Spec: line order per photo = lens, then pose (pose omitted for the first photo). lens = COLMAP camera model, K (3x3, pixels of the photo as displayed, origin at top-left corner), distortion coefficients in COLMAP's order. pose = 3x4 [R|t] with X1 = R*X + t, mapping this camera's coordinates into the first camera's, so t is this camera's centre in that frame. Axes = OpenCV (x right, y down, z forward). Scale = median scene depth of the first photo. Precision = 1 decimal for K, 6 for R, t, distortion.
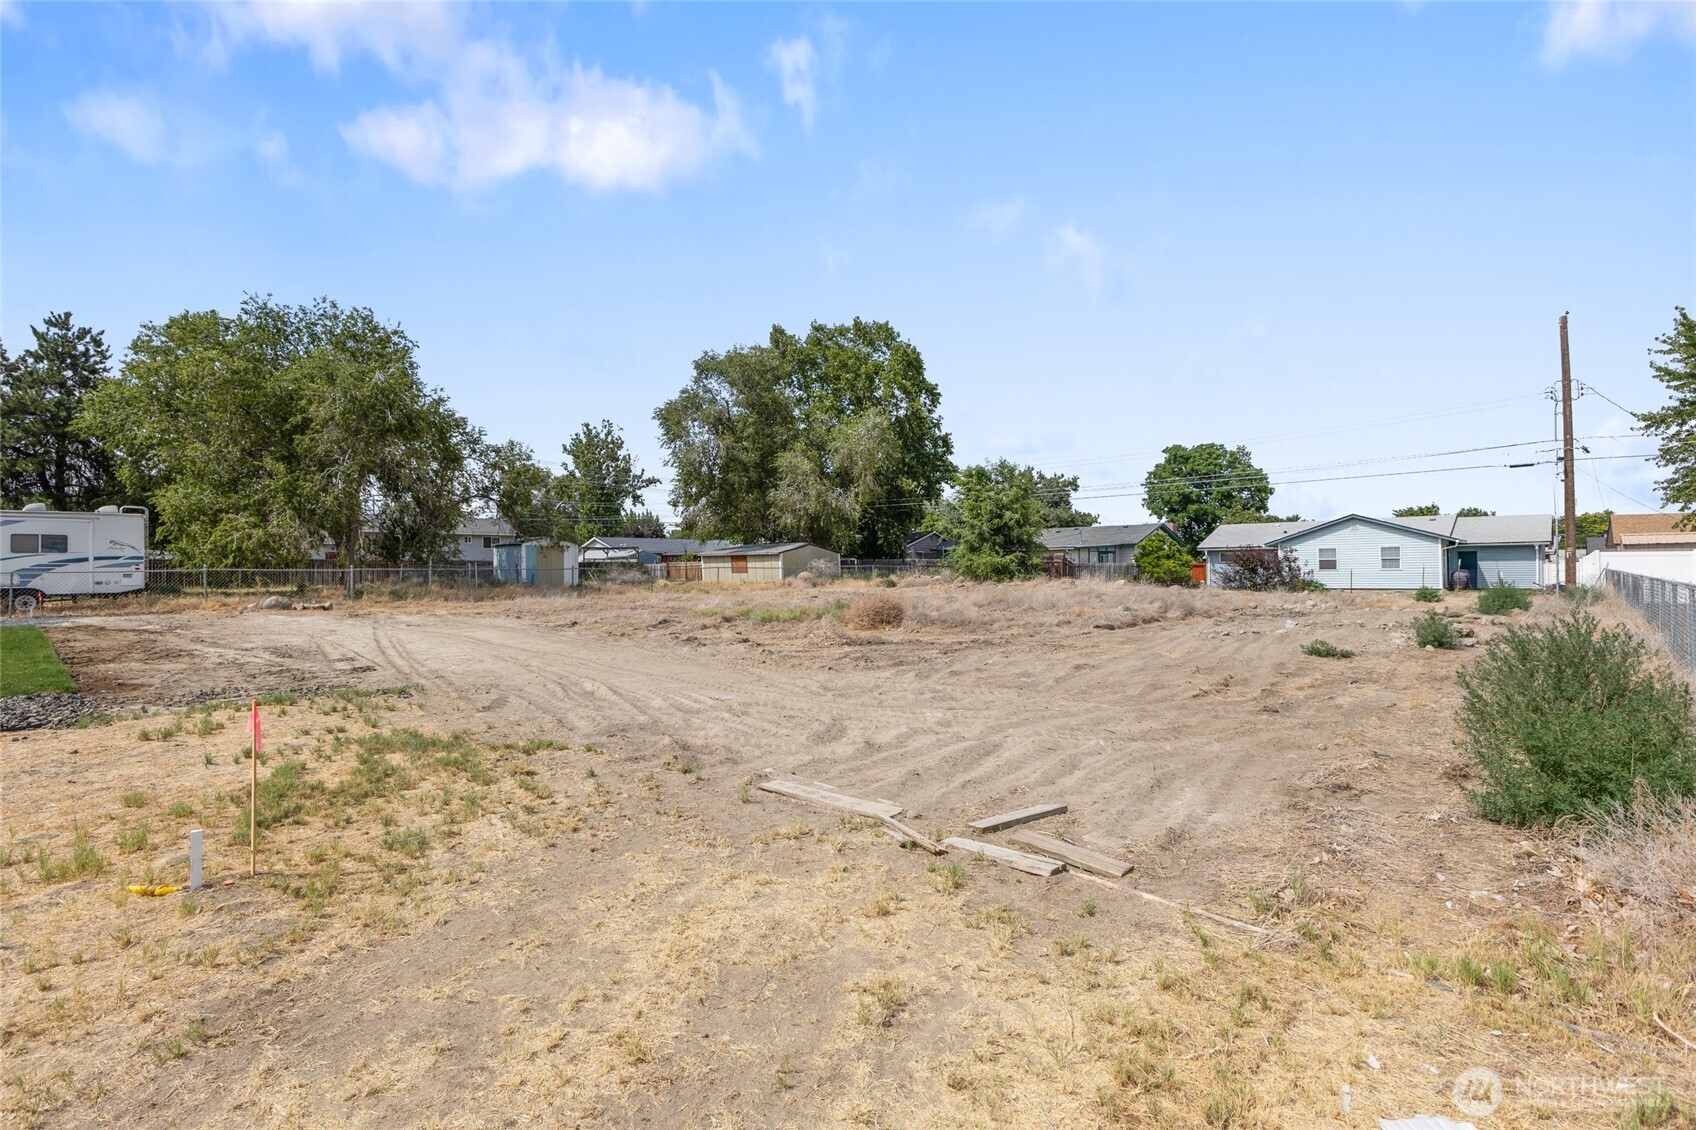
lens RADIAL K [[797.0, 0, 848.5], [0, 797.0, 564.8], [0, 0, 1]] dist [-0.002024, -0.002284]
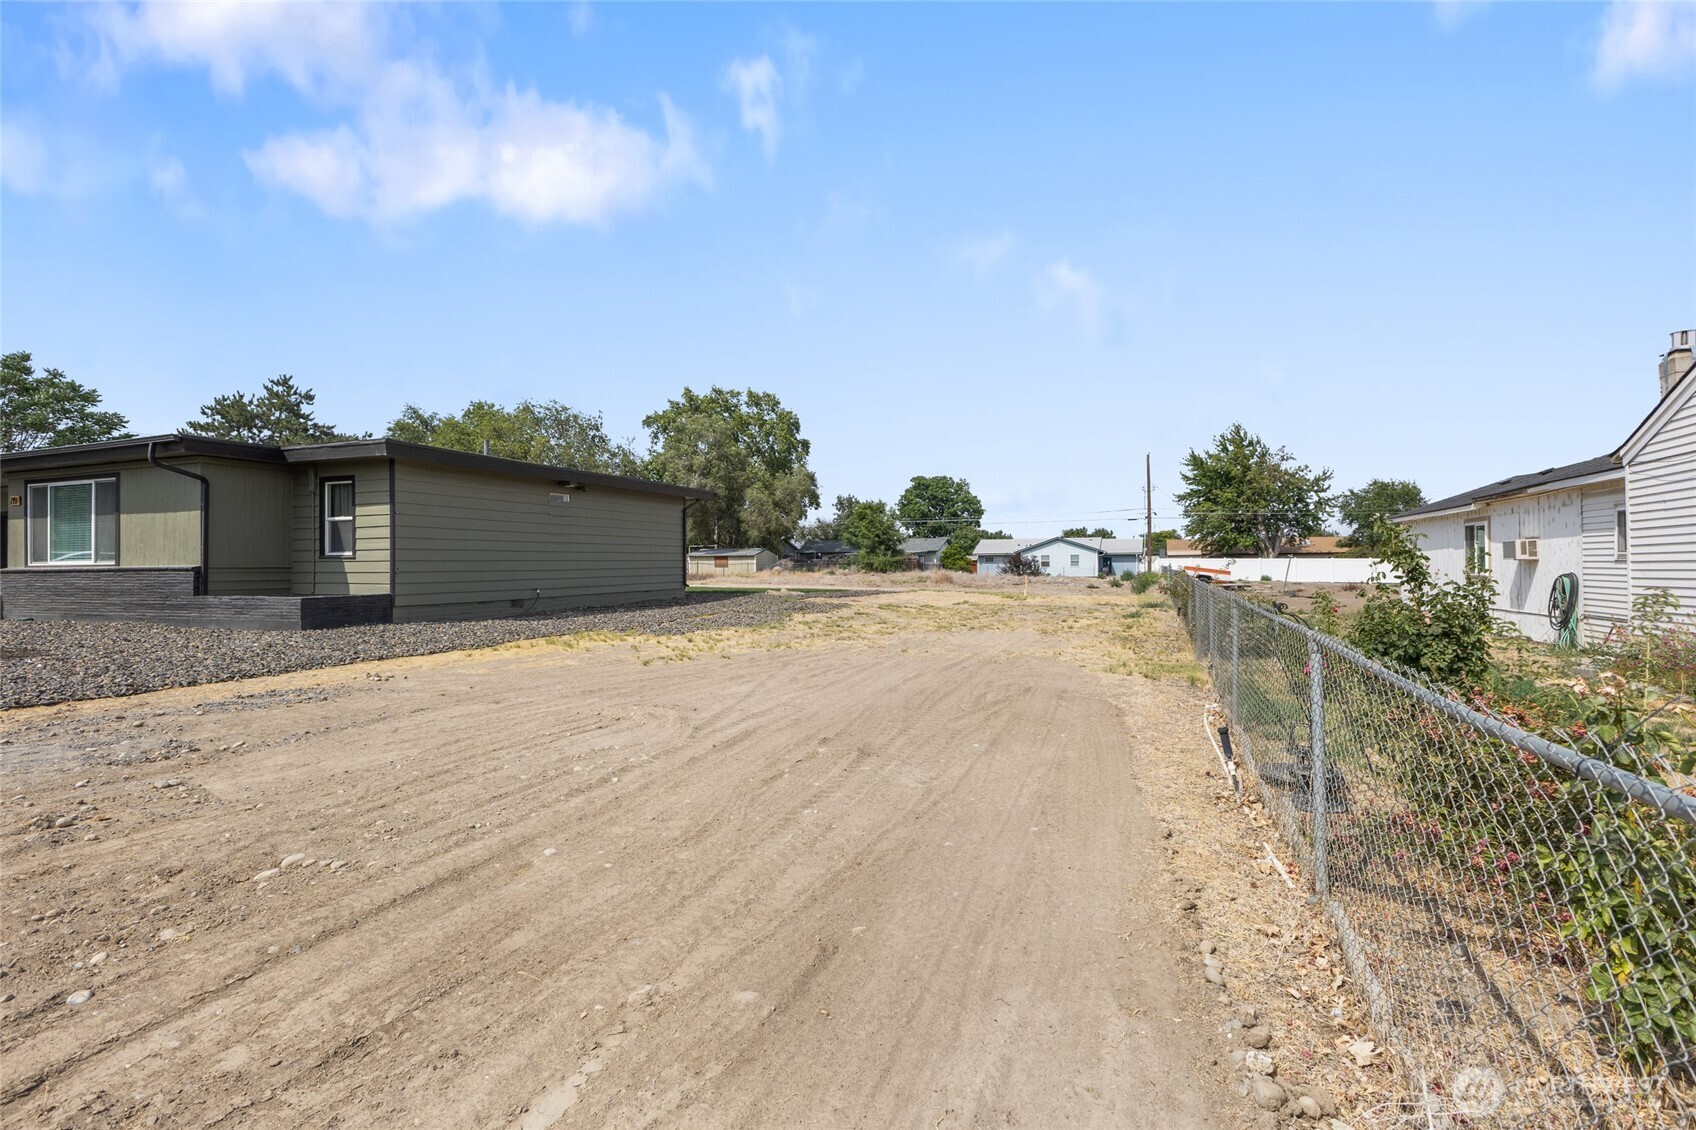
lens RADIAL K [[797.0, 0, 843.2], [0, 797.0, 558.8], [0, 0, 1]] dist [-0.002024, -0.002284]
pose [[0.932499, 0.006823, 0.361108, -0.463239], [-0.004679, 0.999966, -0.006811, 0.003120], [-0.361142, 0.004662, 0.932499, -0.510729]]
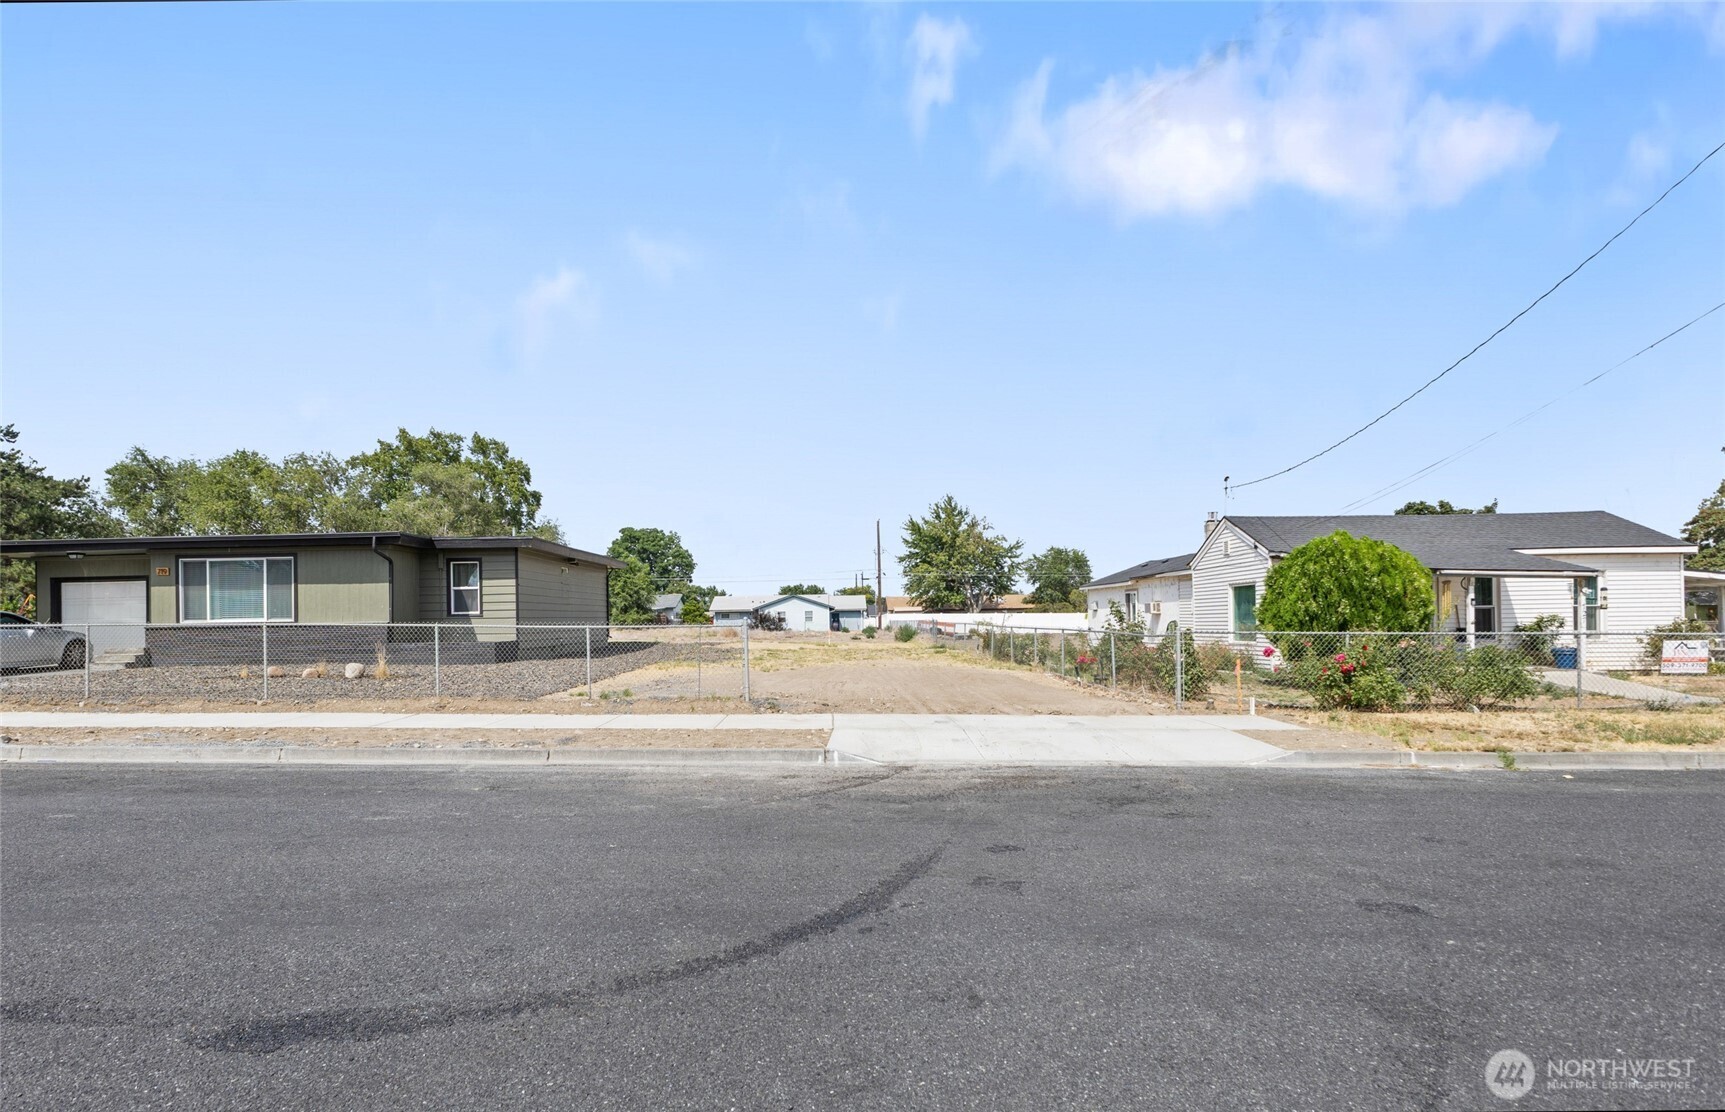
lens RADIAL K [[907.7, 0, 787.1], [0, 907.7, 622.6], [0, 0, 1]] dist [-0.005350, -0.000861]
pose [[0.770712, -0.002169, 0.637180, -0.740066], [0.002192, 0.999997, 0.000752, 0.005502], [-0.637180, 0.000817, 0.770715, -0.661319]]
